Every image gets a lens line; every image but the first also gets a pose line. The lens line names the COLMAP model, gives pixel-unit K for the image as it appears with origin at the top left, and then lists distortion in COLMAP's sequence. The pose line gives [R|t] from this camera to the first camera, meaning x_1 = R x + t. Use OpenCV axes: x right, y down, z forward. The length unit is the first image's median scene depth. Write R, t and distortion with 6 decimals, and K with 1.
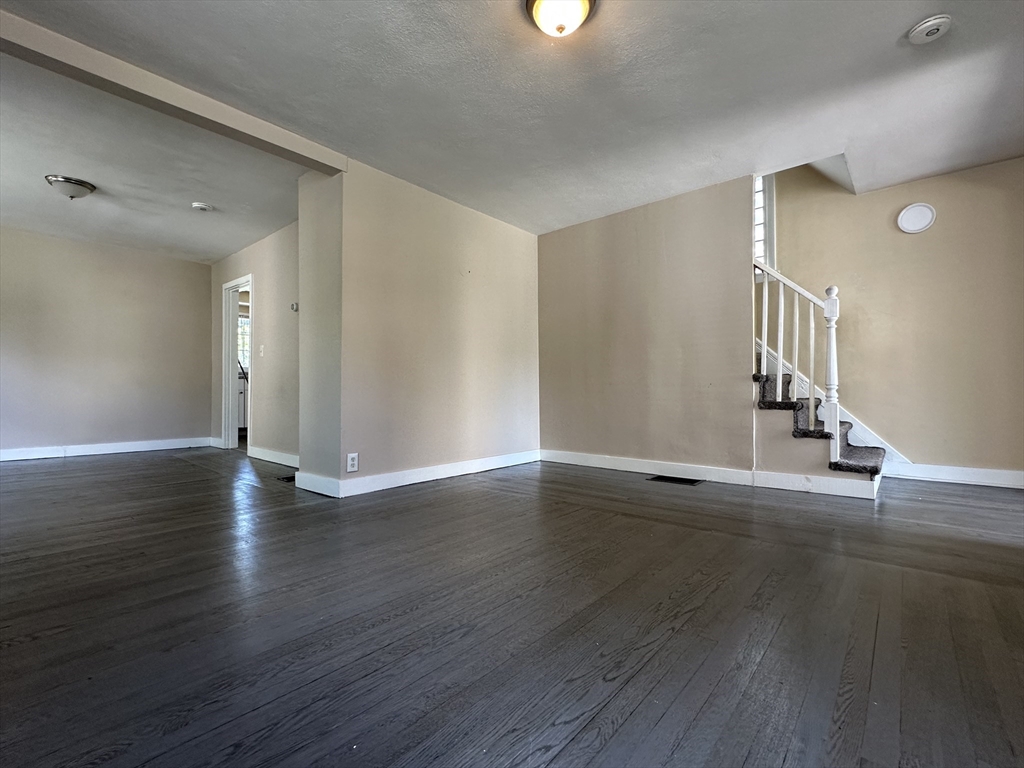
lens RADIAL K [[466.3, 0, 512.6], [0, 466.3, 385.7], [0, 0, 1]] dist [-0.002396, 0.000204]
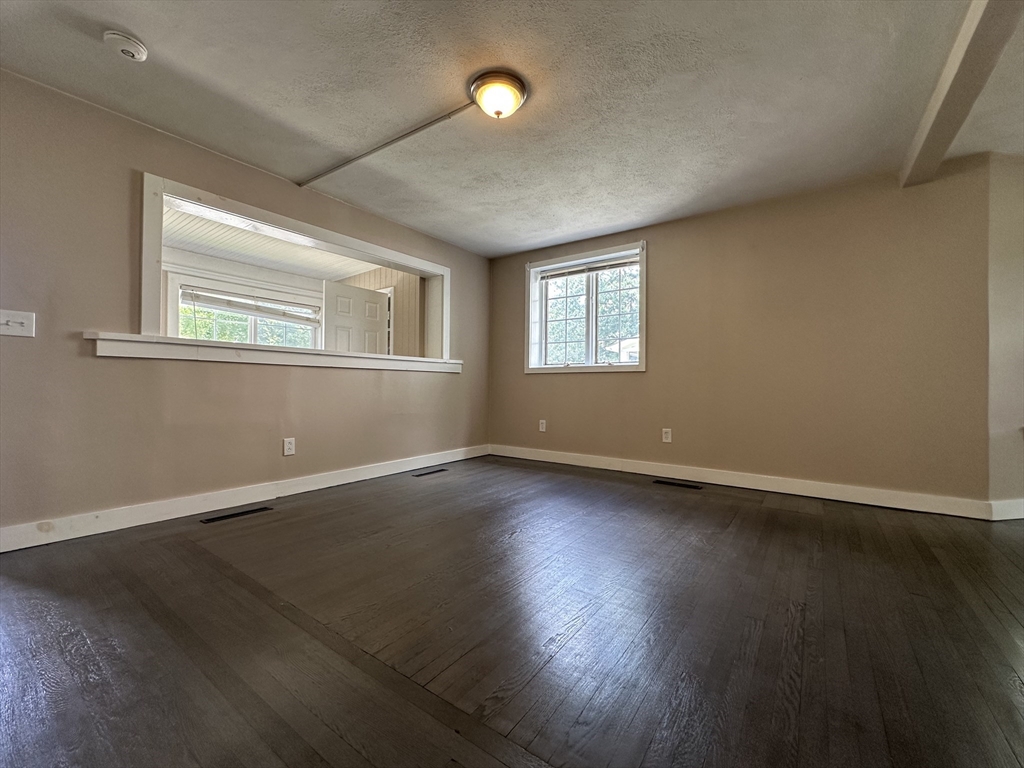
lens RADIAL K [[411.2, 0, 515.0], [0, 411.2, 385.1], [0, 0, 1]] dist [-0.001539, 0.000163]
pose [[-0.996084, -0.005336, -0.088250, 0.093667], [-0.004311, 0.999921, -0.011801, -0.021647], [0.088306, -0.011374, -0.996028, 1.299173]]
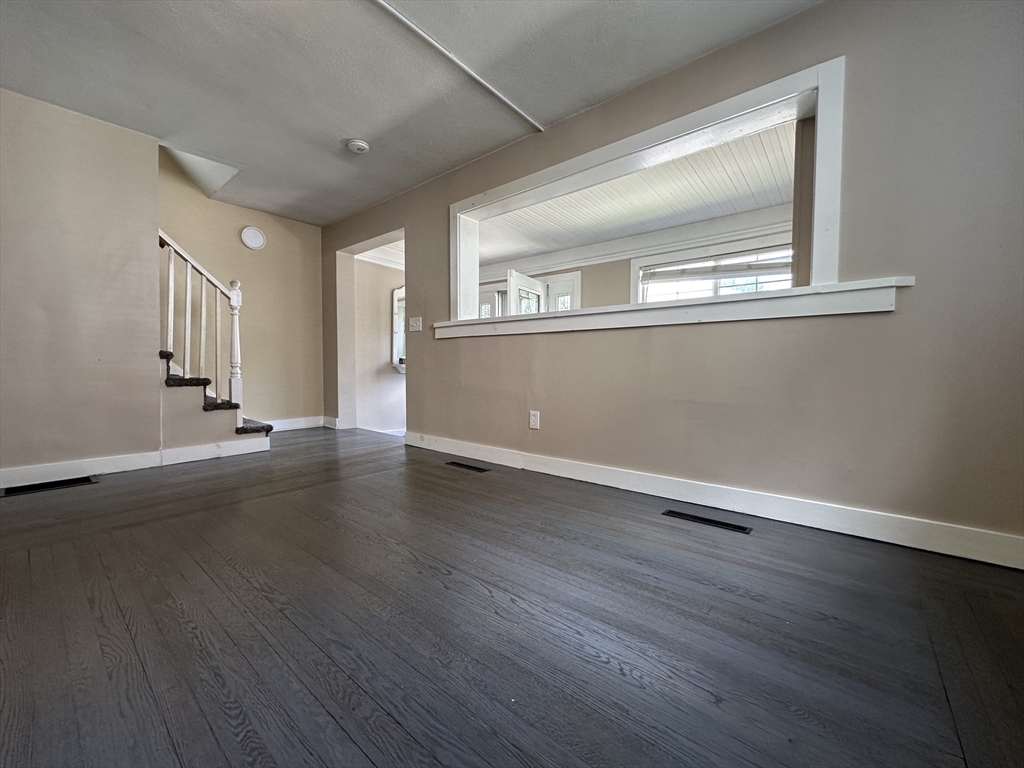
lens RADIAL K [[411.2, 0, 514.4], [0, 411.2, 385.2], [0, 0, 1]] dist [-0.001539, 0.000163]
pose [[-0.018052, -0.039598, 0.999053, -0.388055], [-0.014857, 0.999116, 0.039333, 0.002645], [-0.999727, -0.014132, -0.018625, 0.315310]]
